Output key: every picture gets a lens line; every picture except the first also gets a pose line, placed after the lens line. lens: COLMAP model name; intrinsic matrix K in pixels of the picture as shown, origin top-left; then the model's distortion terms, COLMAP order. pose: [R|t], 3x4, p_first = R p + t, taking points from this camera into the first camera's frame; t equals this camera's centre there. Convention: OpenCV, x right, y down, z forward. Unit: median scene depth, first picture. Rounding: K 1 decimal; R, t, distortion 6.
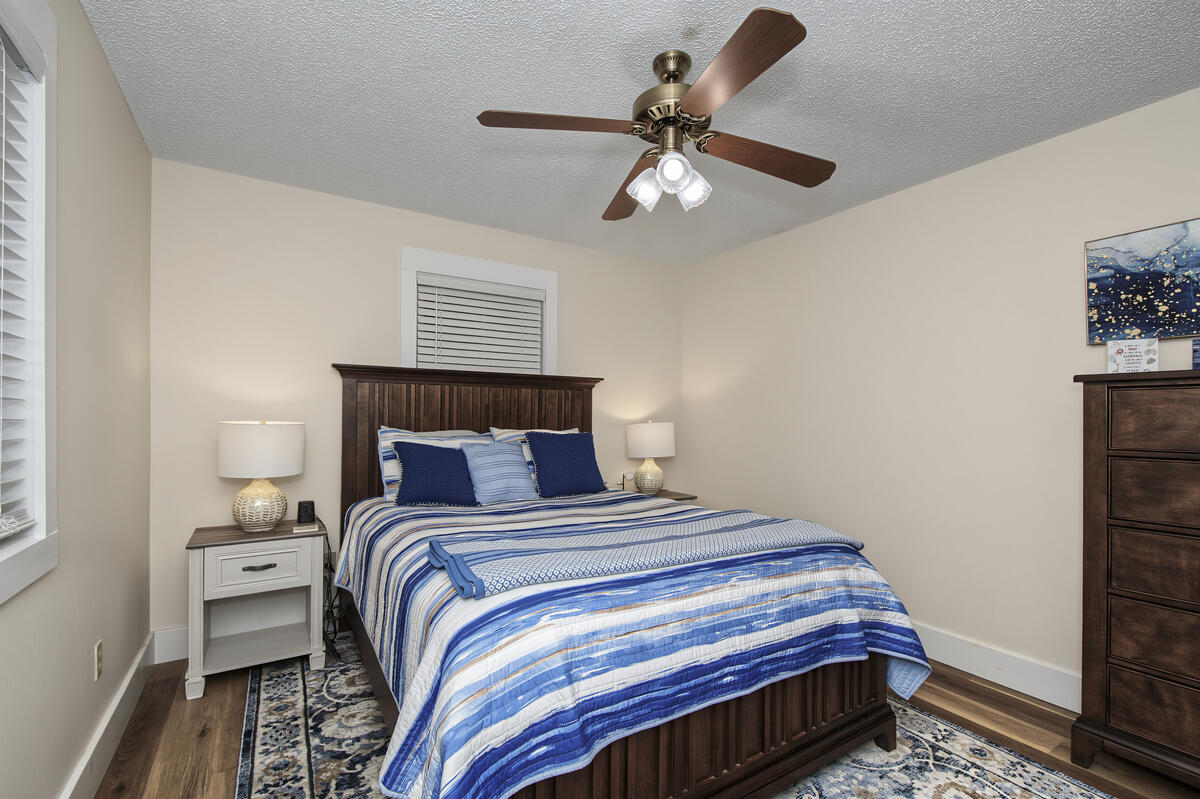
lens RADIAL K [[527.3, 0, 604.2], [0, 527.3, 410.2], [0, 0, 1]] dist [-0.002346, 0.000343]
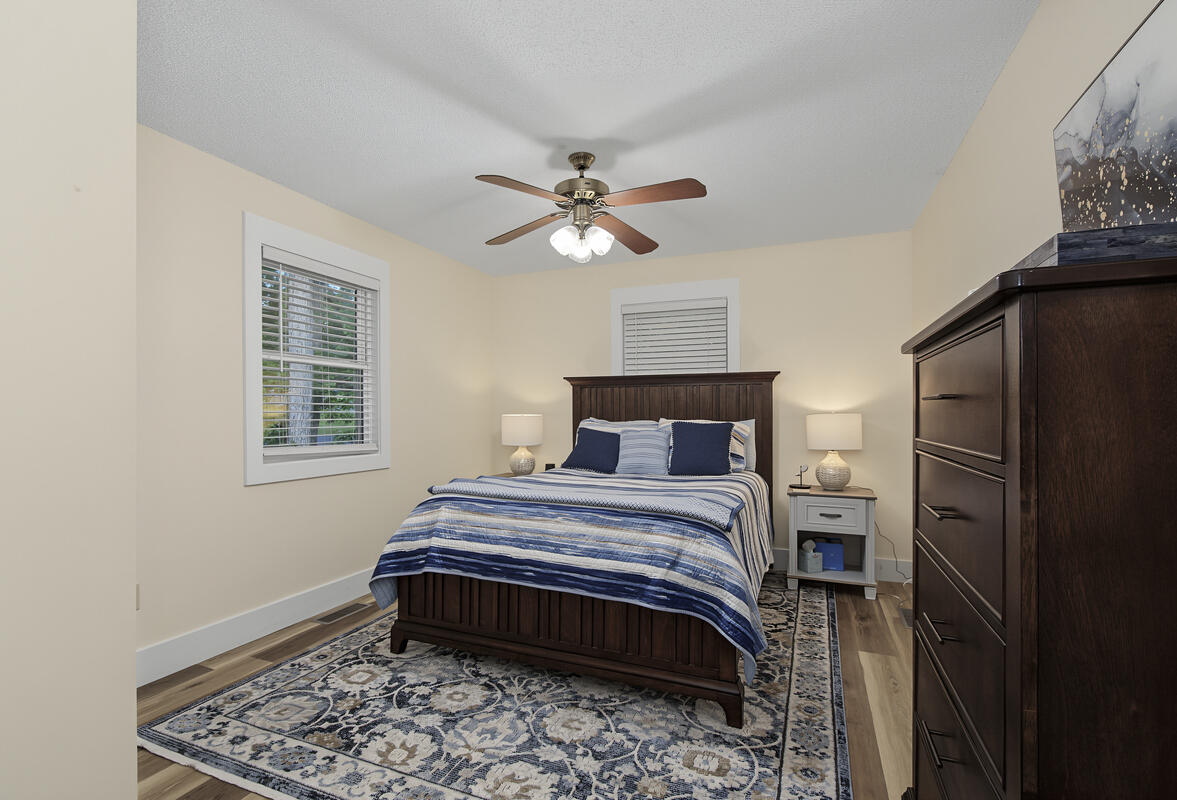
lens RADIAL K [[540.0, 0, 586.6], [0, 540.0, 408.7], [0, 0, 1]] dist [0.002491, -0.000855]
pose [[0.584679, -0.013790, -0.811147, 1.221104], [0.016700, 0.999848, -0.004961, 0.022440], [0.811093, -0.010646, 0.584821, 0.151185]]
